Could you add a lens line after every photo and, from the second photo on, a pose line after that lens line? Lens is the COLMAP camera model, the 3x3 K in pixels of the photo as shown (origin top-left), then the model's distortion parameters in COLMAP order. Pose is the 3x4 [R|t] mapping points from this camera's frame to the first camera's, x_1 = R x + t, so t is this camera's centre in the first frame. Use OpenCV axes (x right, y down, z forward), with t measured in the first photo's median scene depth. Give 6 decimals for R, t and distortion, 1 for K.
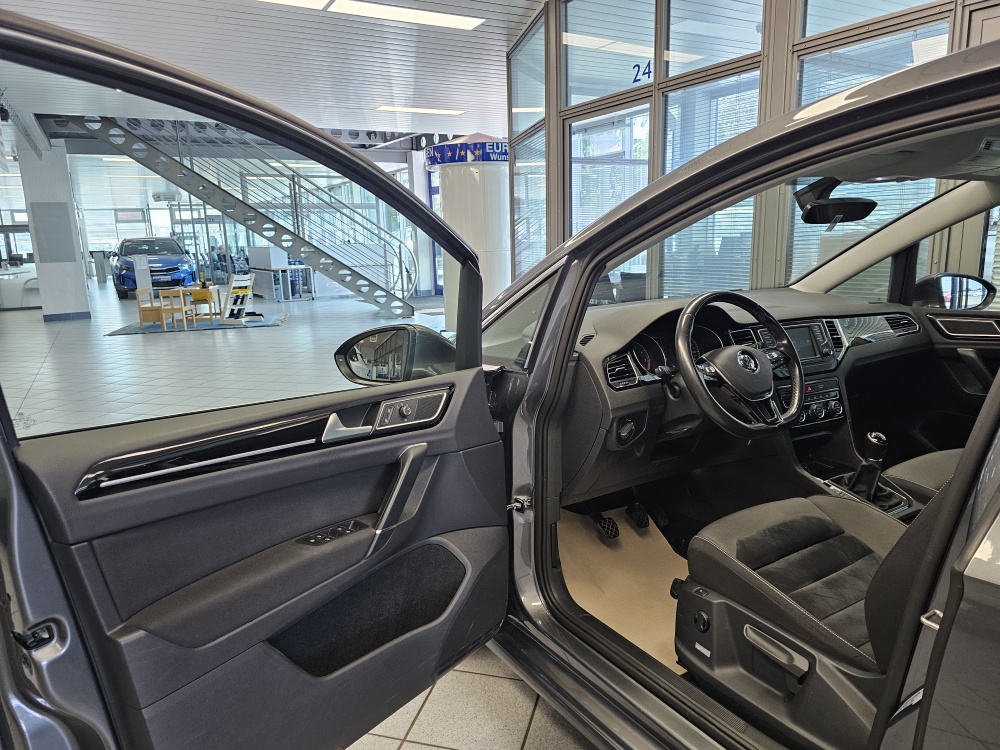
lens RADIAL K [[675.9, 0, 494.8], [0, 675.9, 370.6], [0, 0, 1]] dist [0.052722, -0.057942]
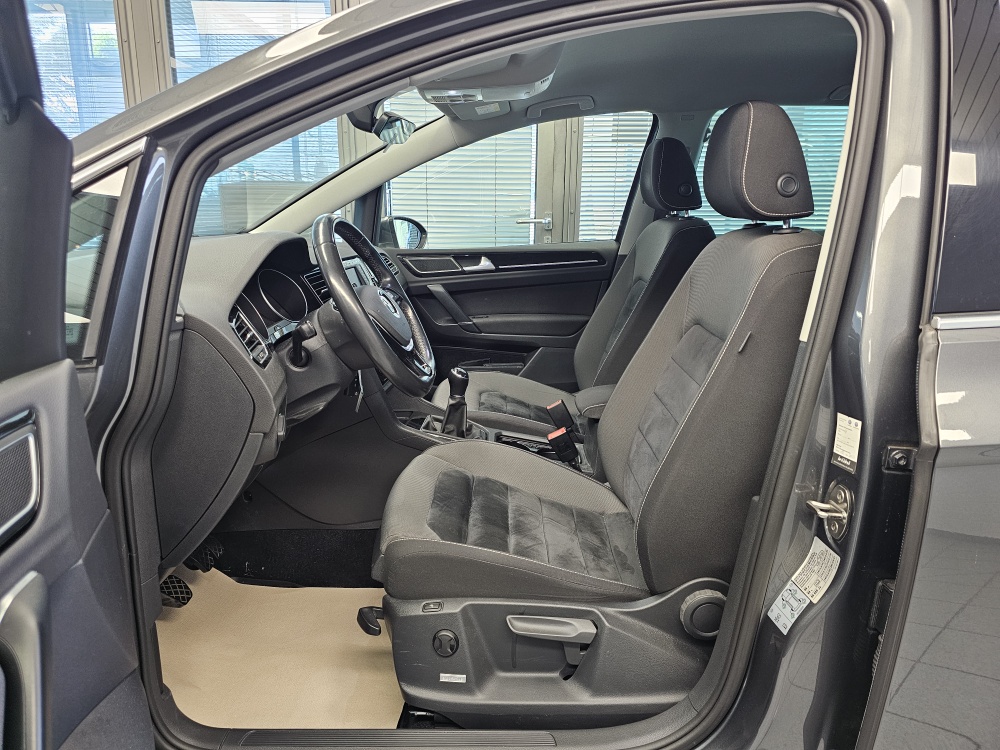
lens RADIAL K [[675.9, 0, 496.6], [0, 675.9, 365.5], [0, 0, 1]] dist [0.052722, -0.057942]
pose [[0.543744, -0.168571, 0.822148, -0.212789], [0.146148, 0.983671, 0.105032, -0.006593], [-0.826428, 0.063045, 0.559501, 0.461026]]
